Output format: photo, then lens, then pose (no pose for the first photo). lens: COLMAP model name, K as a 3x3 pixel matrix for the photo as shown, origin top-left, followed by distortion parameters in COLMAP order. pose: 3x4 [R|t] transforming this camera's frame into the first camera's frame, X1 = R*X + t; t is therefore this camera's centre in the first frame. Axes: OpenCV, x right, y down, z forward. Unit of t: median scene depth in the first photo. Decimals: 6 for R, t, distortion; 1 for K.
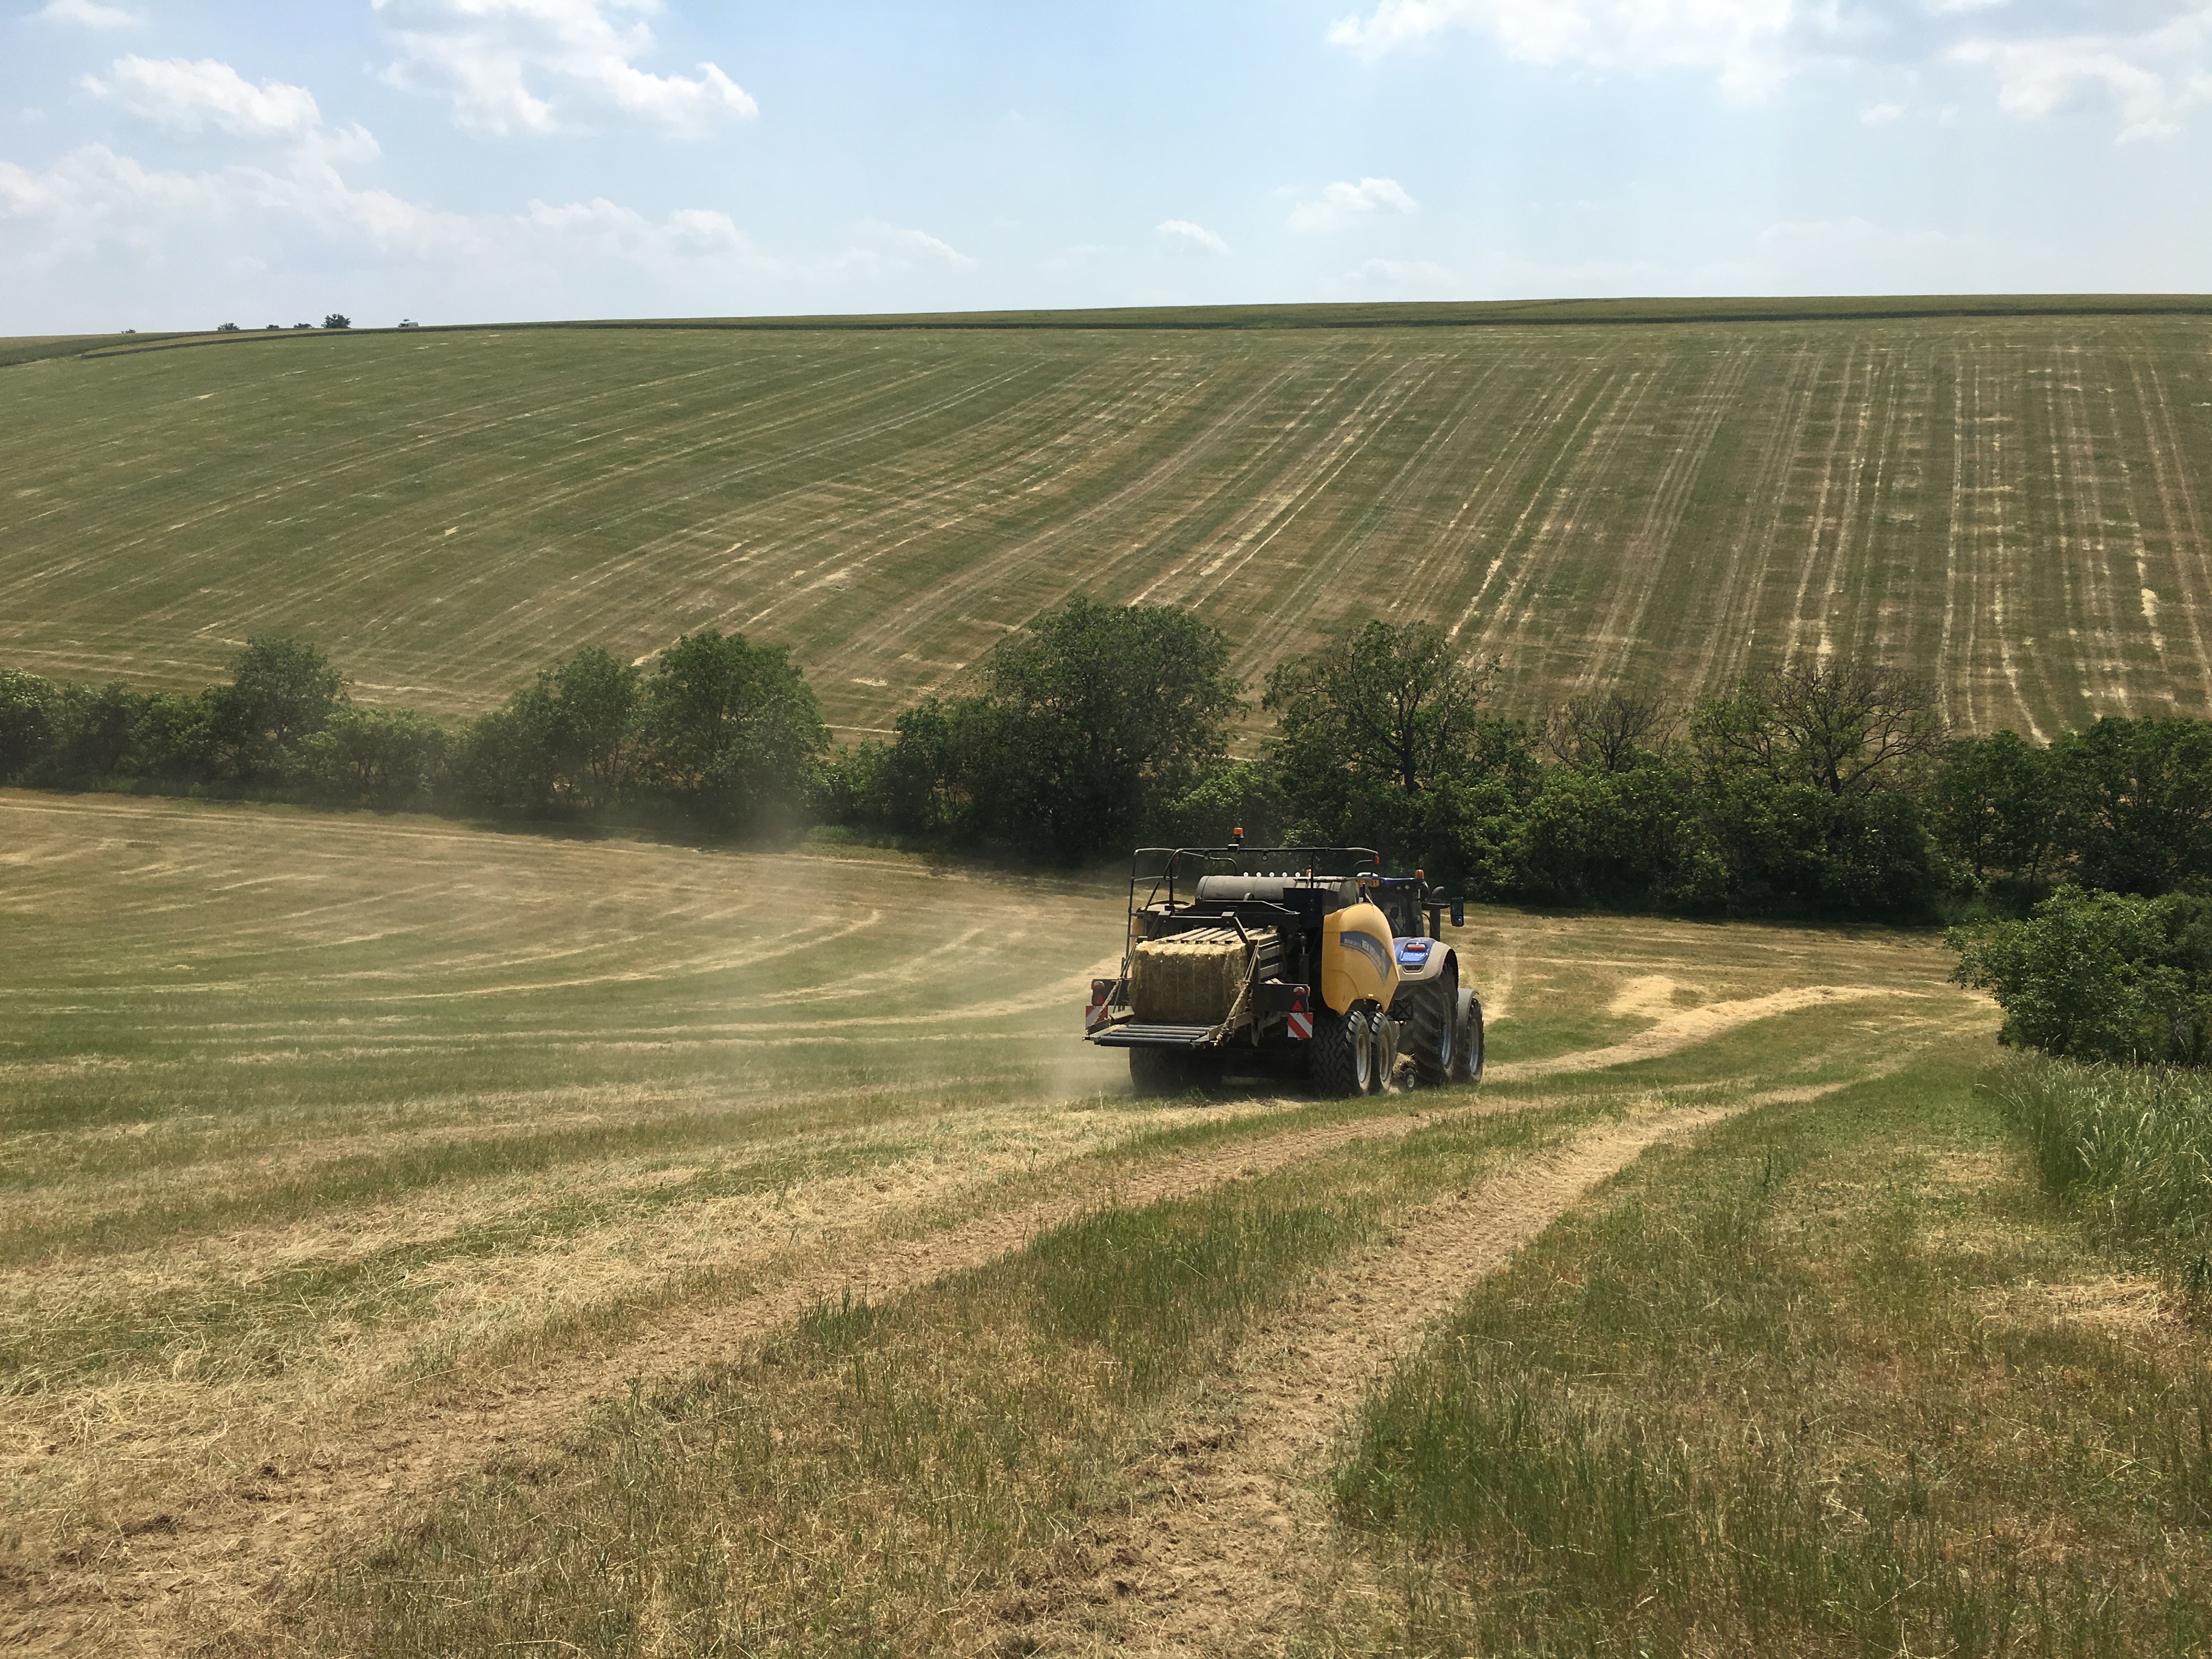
lens RADIAL K [[1878.3, 0, 1096.1], [0, 1878.3, 814.4], [0, 0, 1]] dist [0.088240, -0.122683]
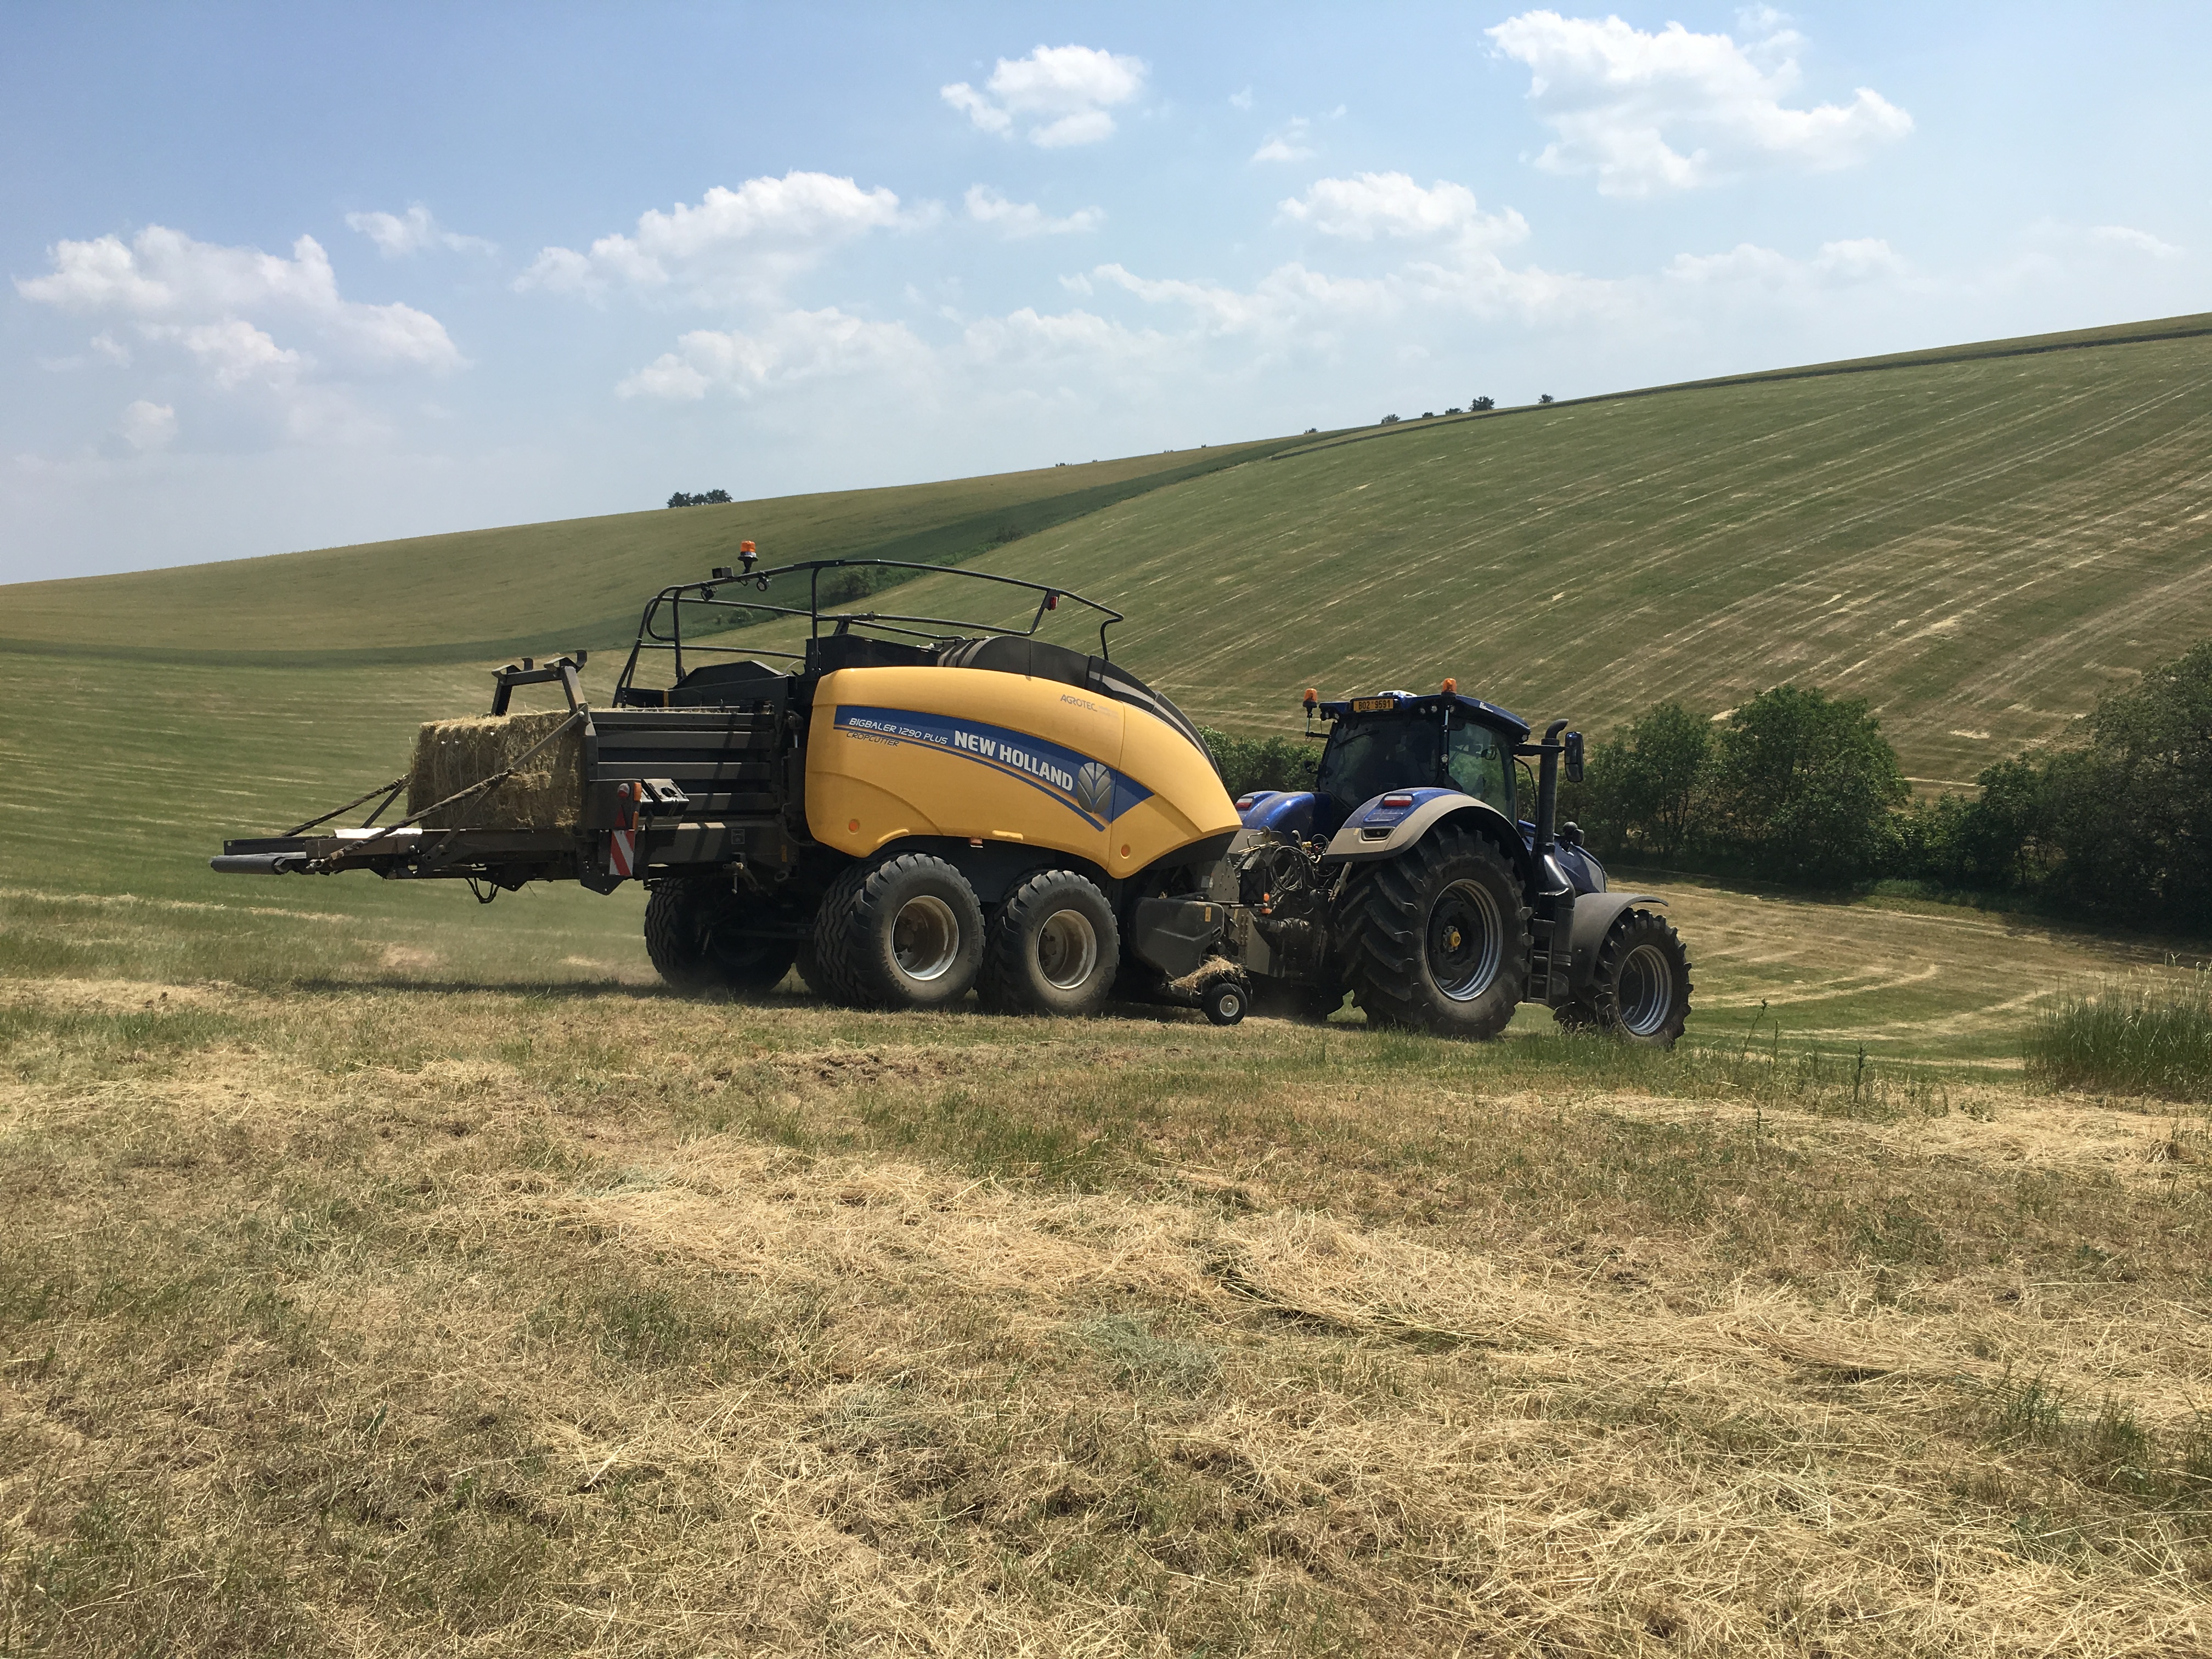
lens RADIAL K [[1878.3, 0, 1096.1], [0, 1878.3, 814.4], [0, 0, 1]] dist [0.088240, -0.122683]
pose [[0.837528, 0.023378, -0.545895, 0.032139], [-0.038082, 0.999152, -0.015639, 0.002157], [0.545066, 0.033887, 0.837708, -0.045706]]
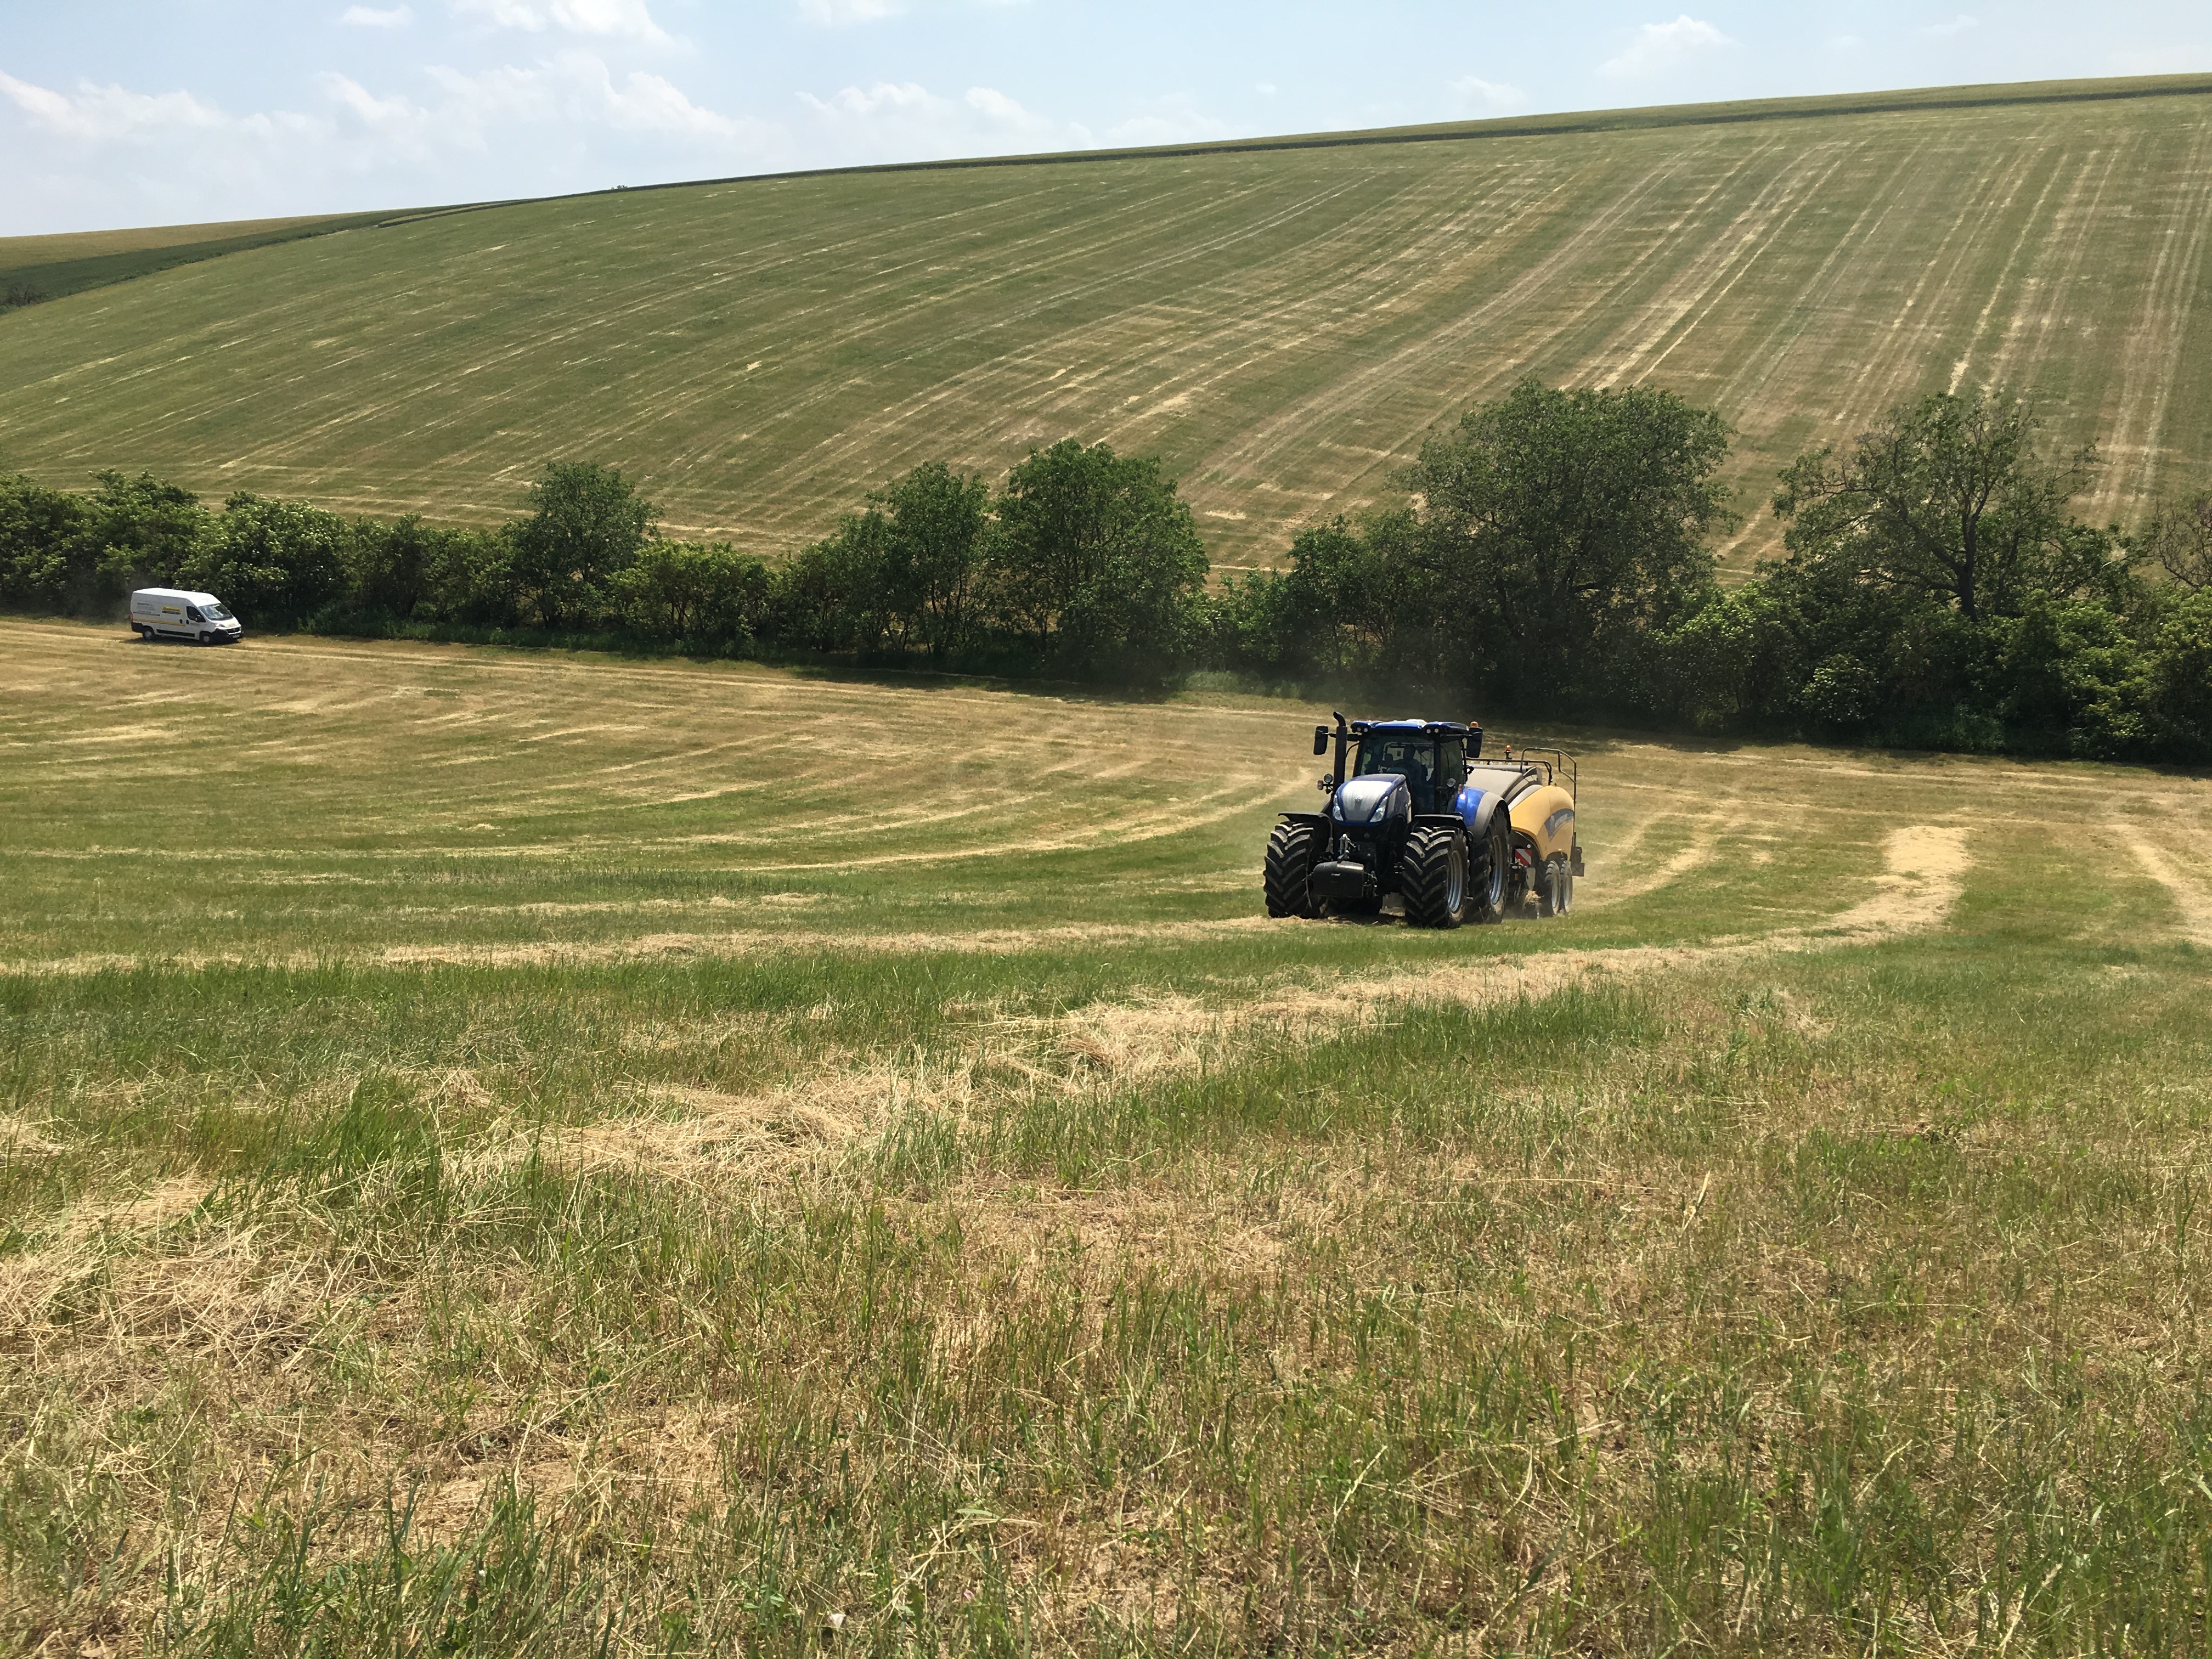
lens RADIAL K [[1878.3, 0, 1096.1], [0, 1878.3, 814.4], [0, 0, 1]] dist [0.088240, -0.122683]
pose [[0.990521, 0.004302, -0.137297, -0.052218], [0.004162, 0.998111, 0.061297, 0.011822], [0.137301, -0.061287, 0.988632, 0.111771]]
